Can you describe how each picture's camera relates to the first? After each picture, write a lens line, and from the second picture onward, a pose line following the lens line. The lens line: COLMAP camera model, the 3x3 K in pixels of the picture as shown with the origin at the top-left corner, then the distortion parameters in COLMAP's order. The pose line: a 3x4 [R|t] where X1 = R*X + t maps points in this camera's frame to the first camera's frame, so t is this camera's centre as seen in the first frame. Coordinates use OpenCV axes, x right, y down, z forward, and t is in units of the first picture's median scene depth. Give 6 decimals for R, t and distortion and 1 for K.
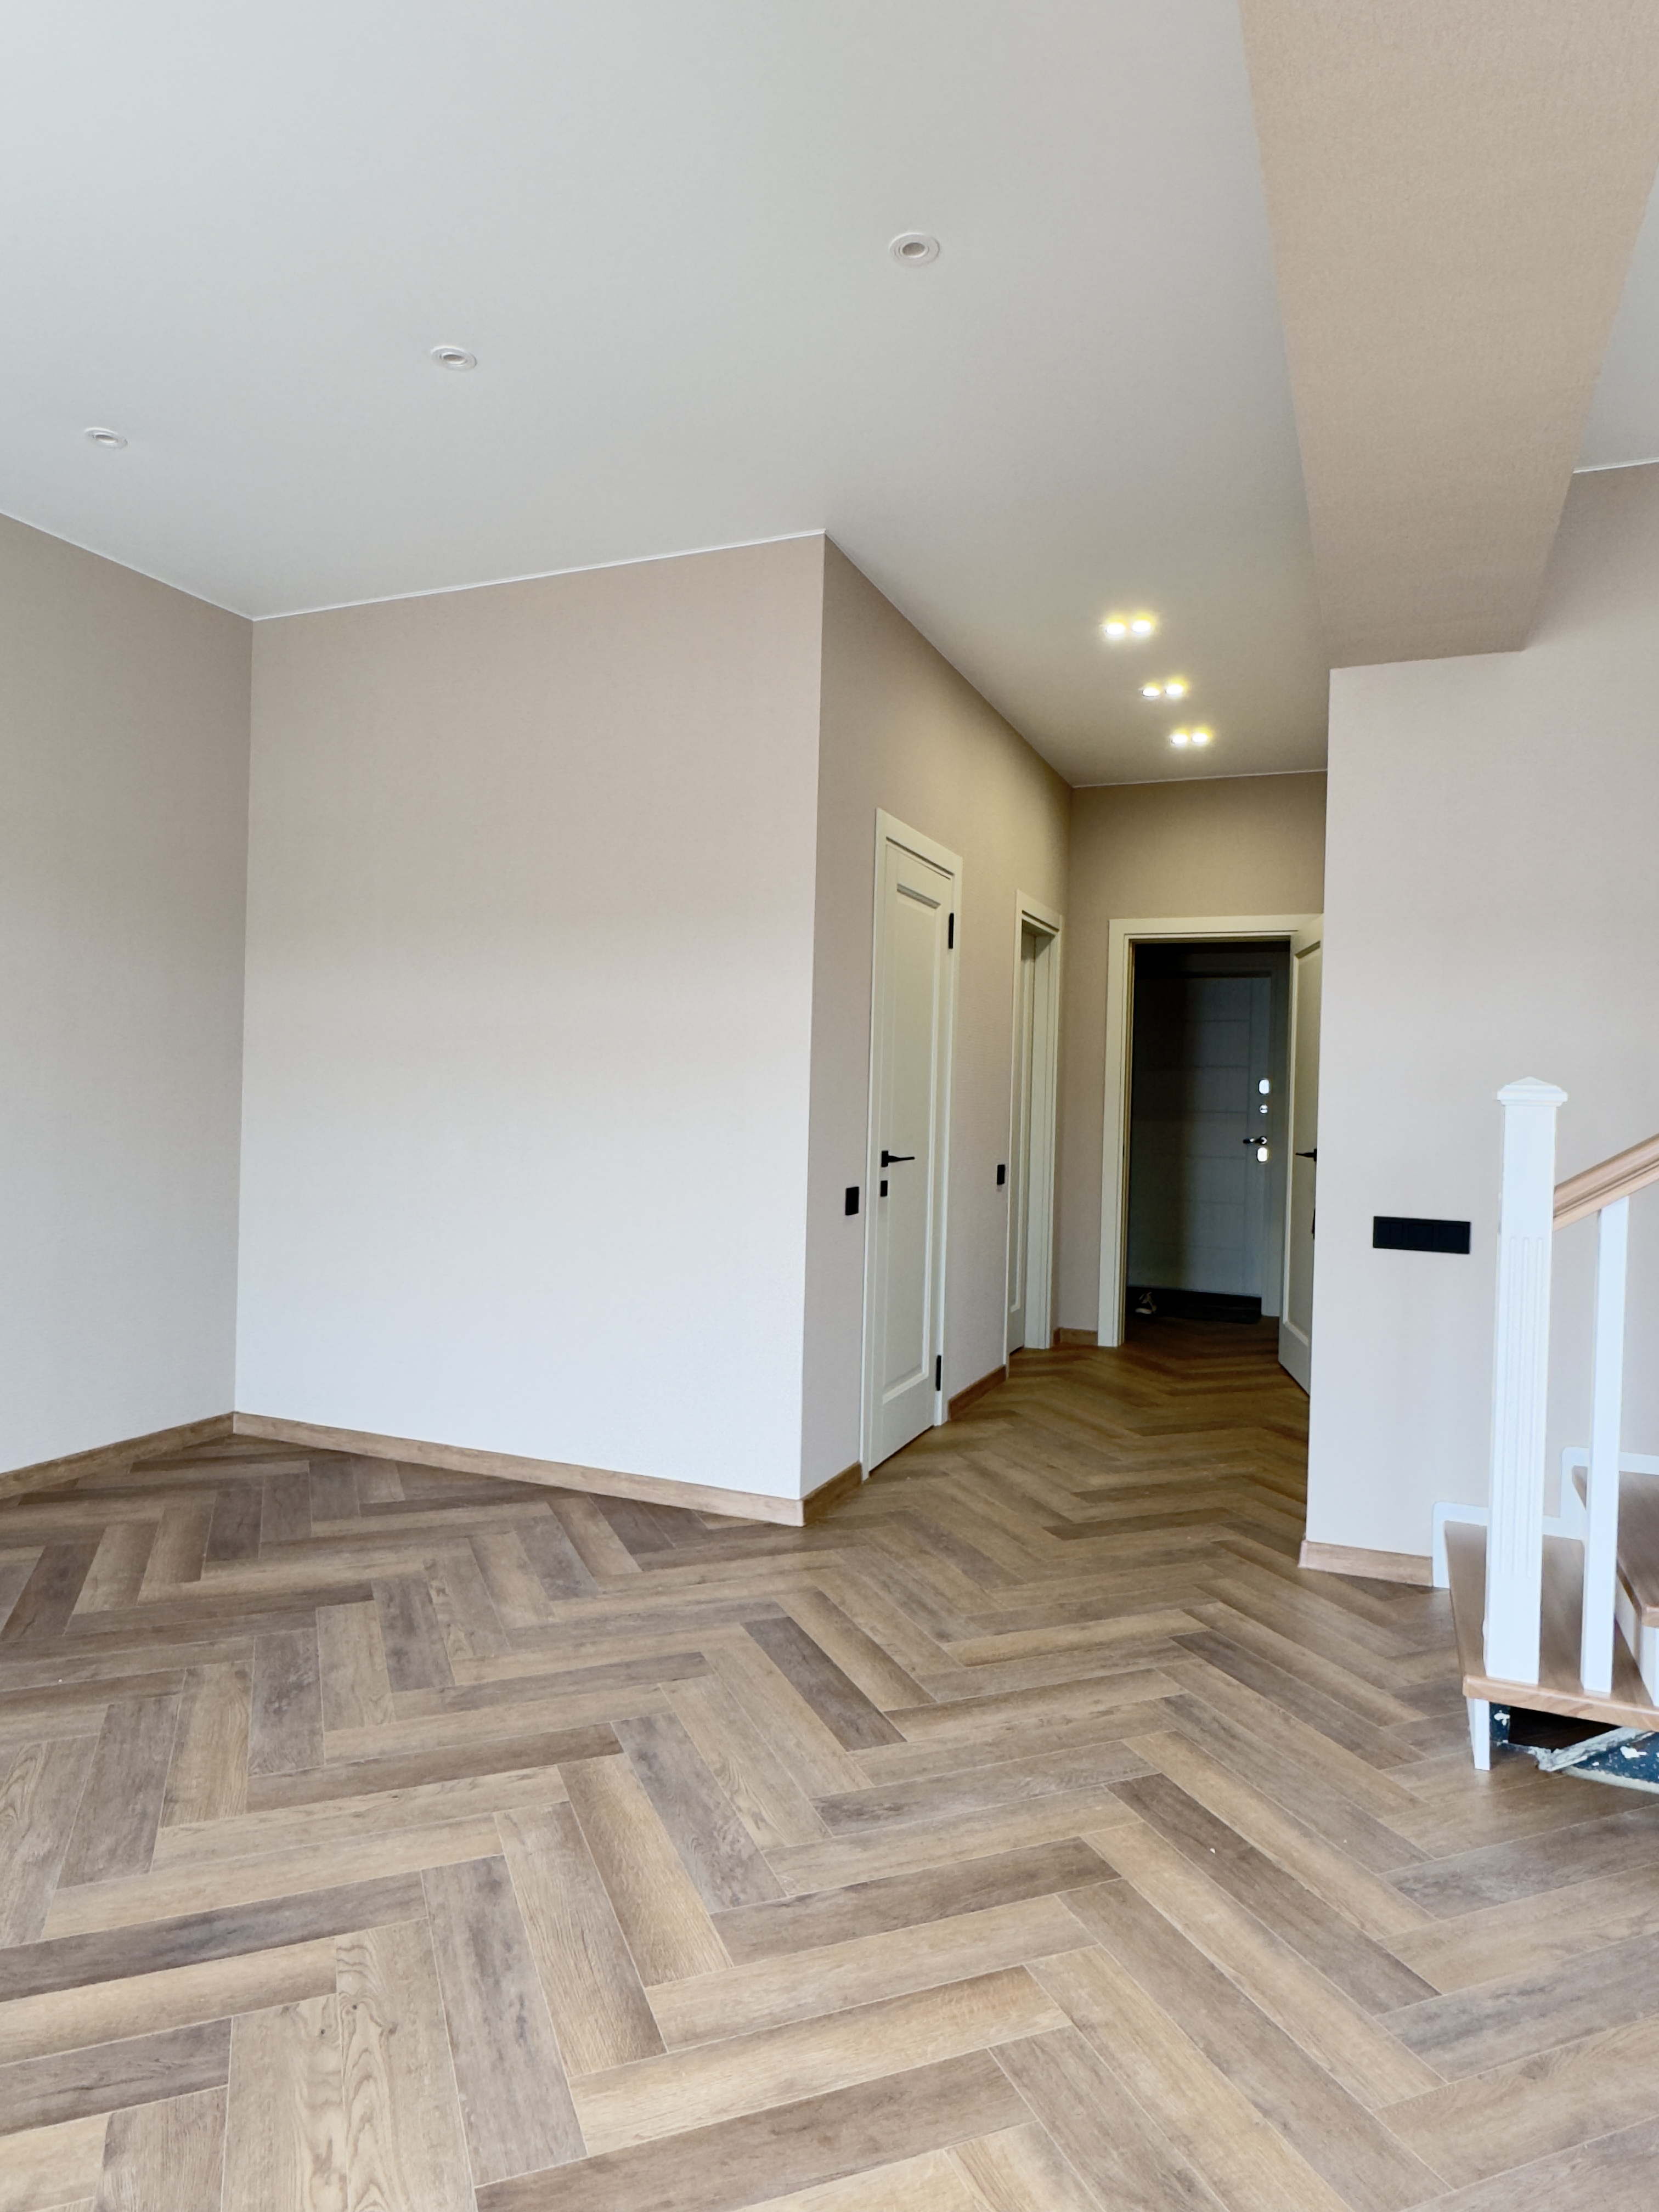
lens RADIAL K [[1341.6, 0, 830.9], [0, 1341.6, 1106.4], [0, 0, 1]] dist [-0.002405, 0.000344]
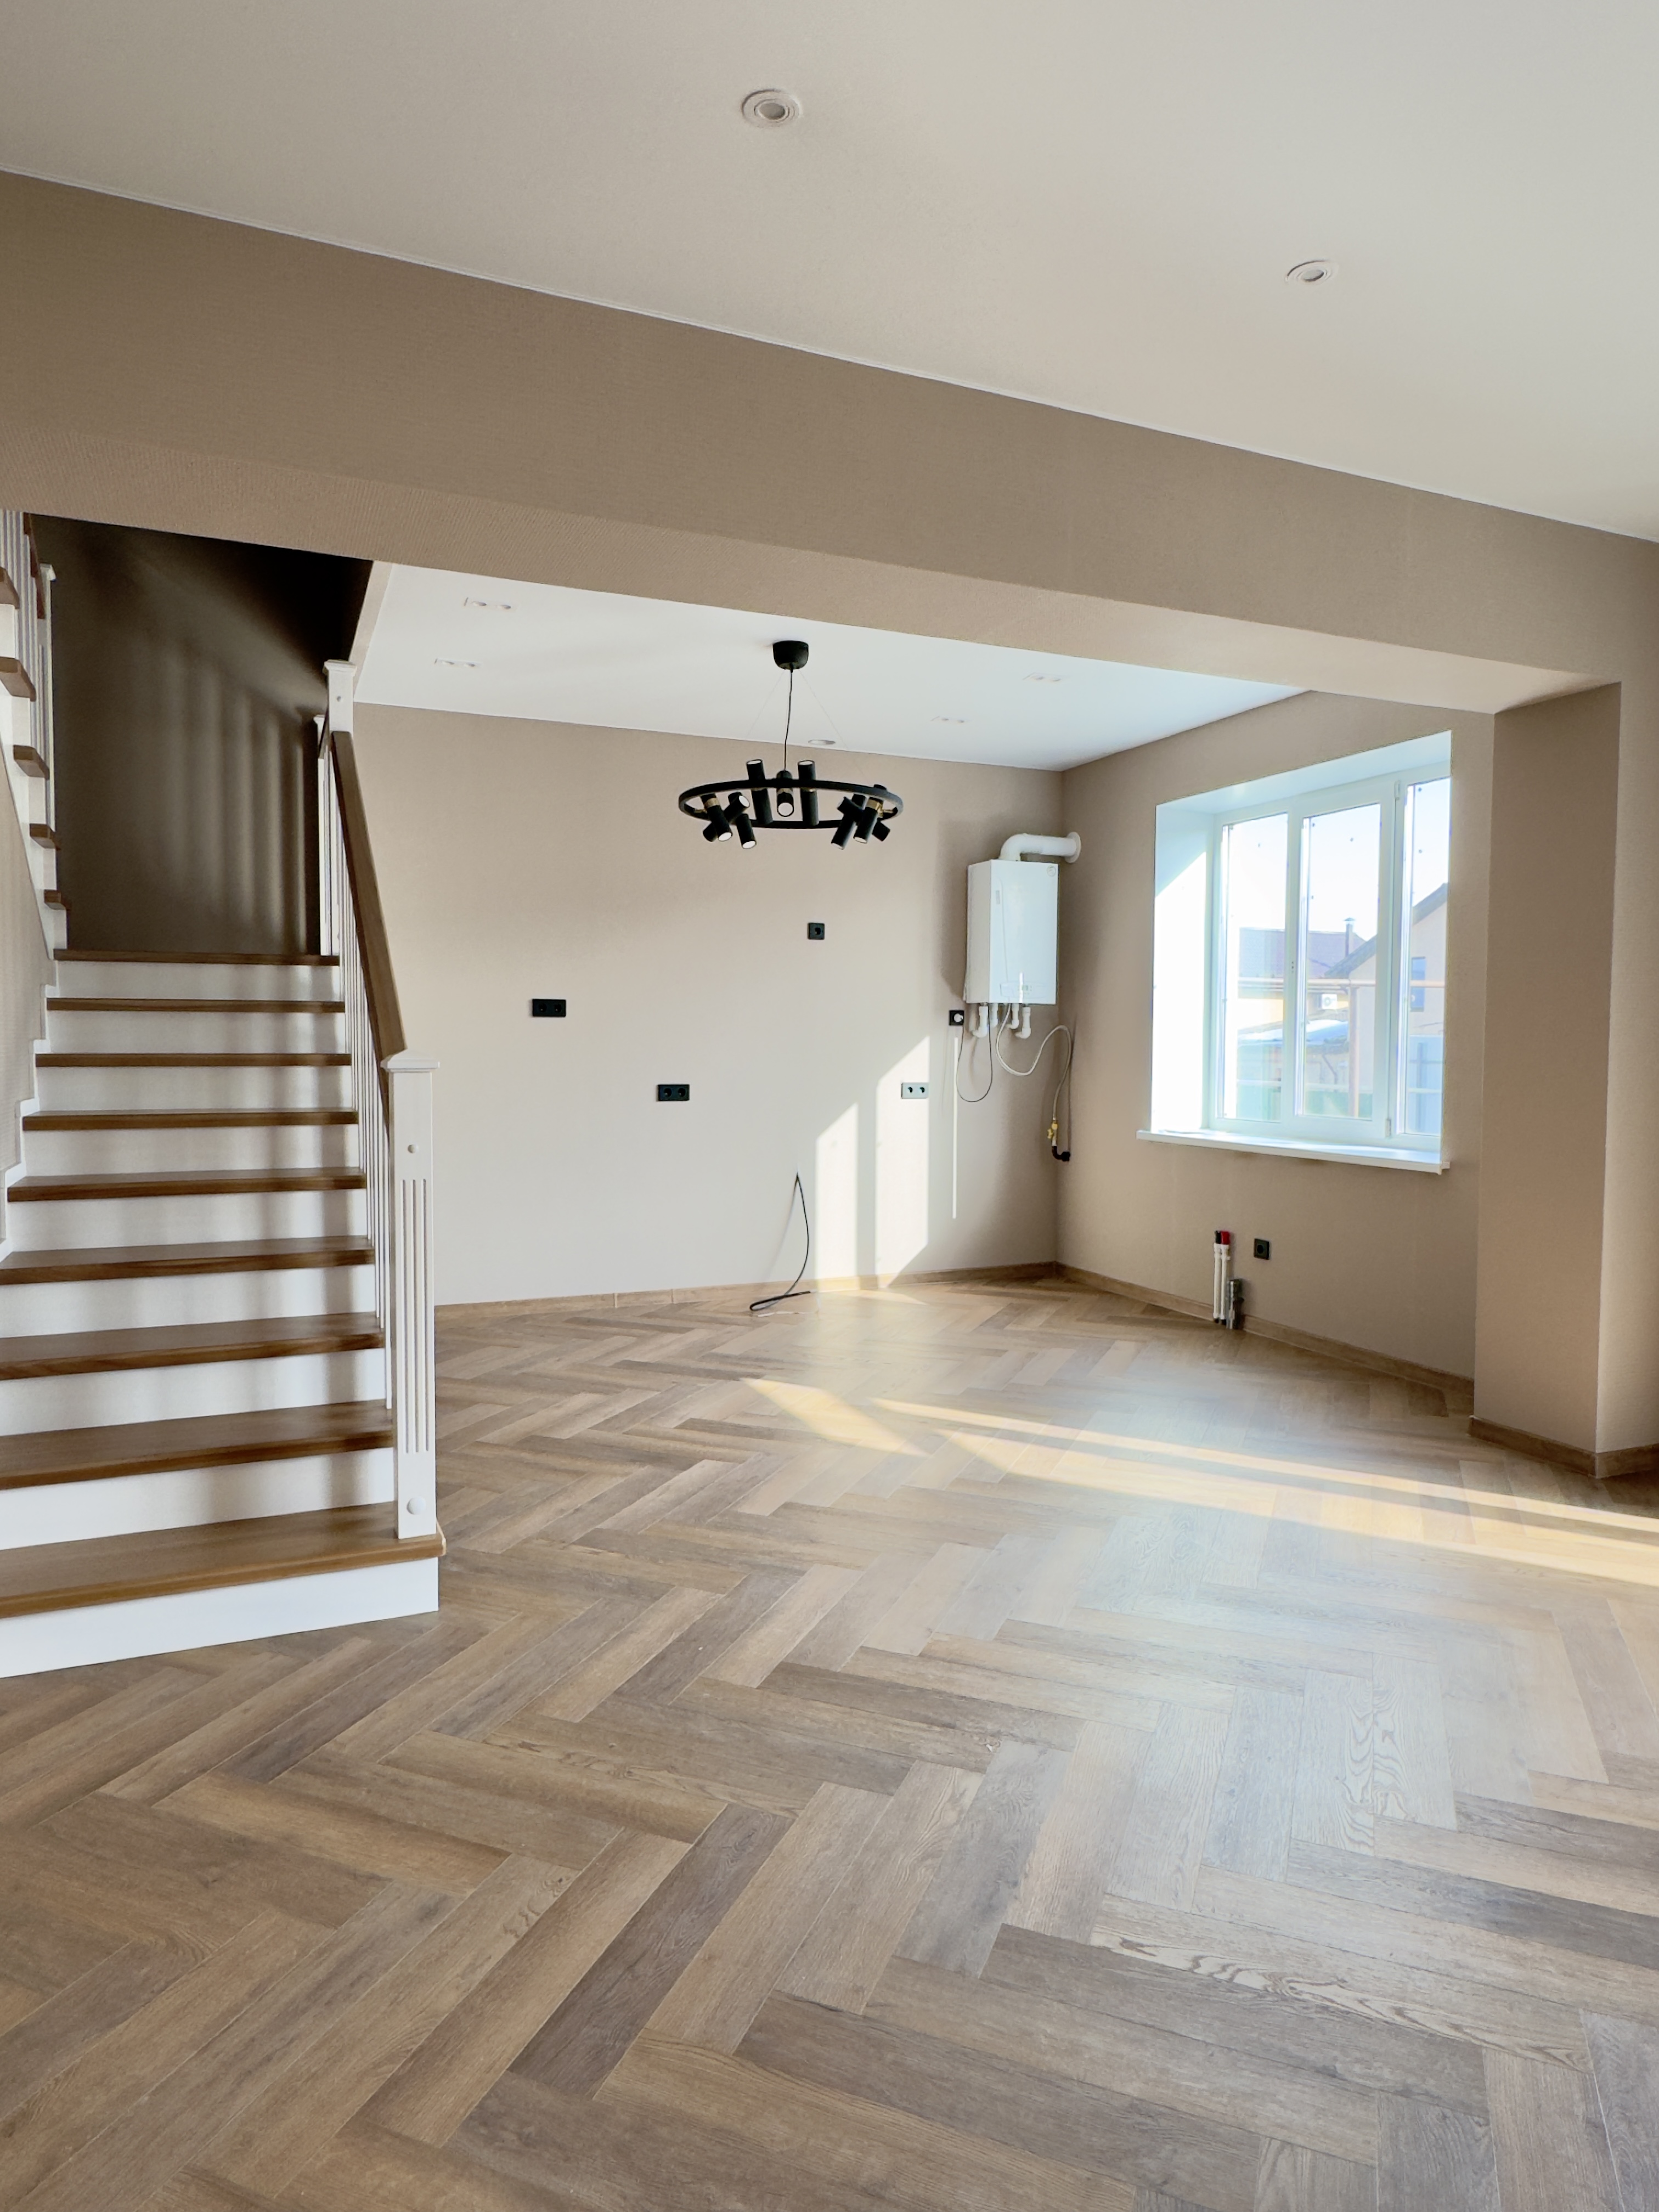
lens RADIAL K [[1341.6, 0, 830.9], [0, 1341.6, 1106.4], [0, 0, 1]] dist [-0.002405, 0.000344]
pose [[-0.720305, -0.062662, 0.690821, -0.515859], [-0.015762, 0.997133, 0.074012, -0.055003], [-0.693478, 0.042423, -0.719227, 1.392062]]
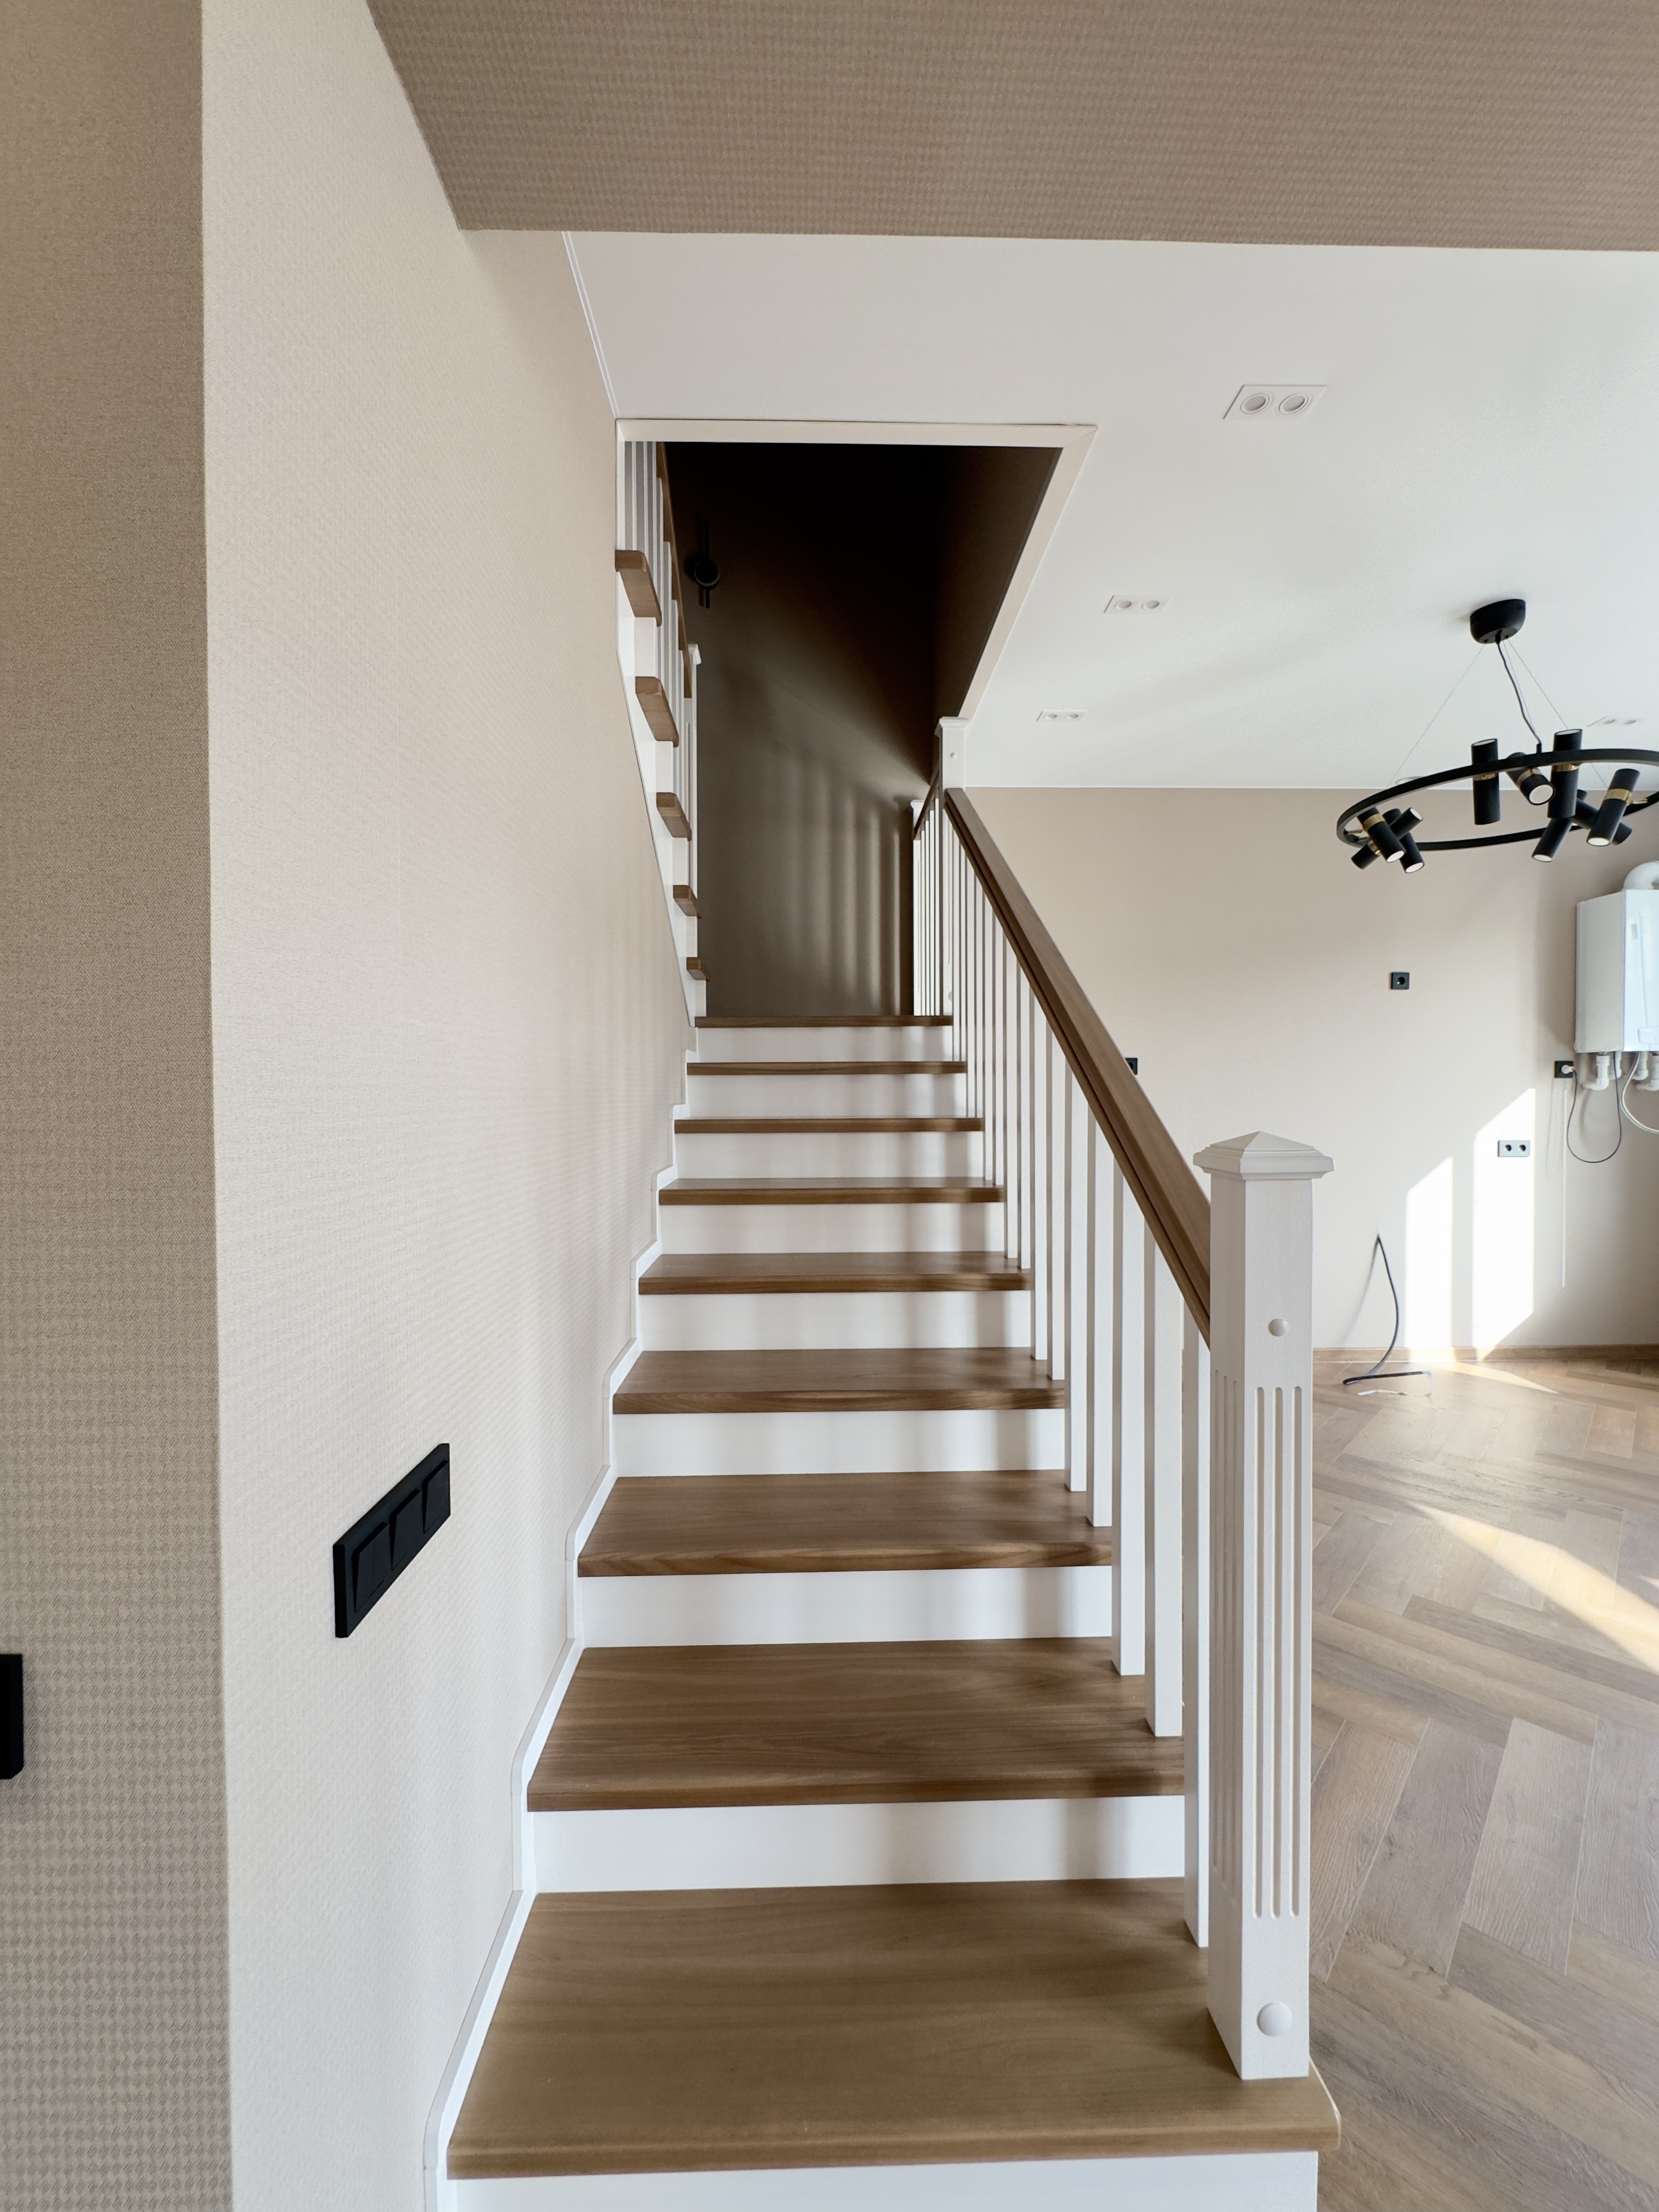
lens RADIAL K [[883.9, 0, 830.7], [0, 883.9, 1105.8], [0, 0, 1]] dist [-0.003653, 0.000673]
pose [[-0.409303, -0.037046, 0.911646, 0.187055], [0.003711, 0.999099, 0.042266, -0.044060], [-0.912391, 0.020683, -0.408797, 1.175962]]
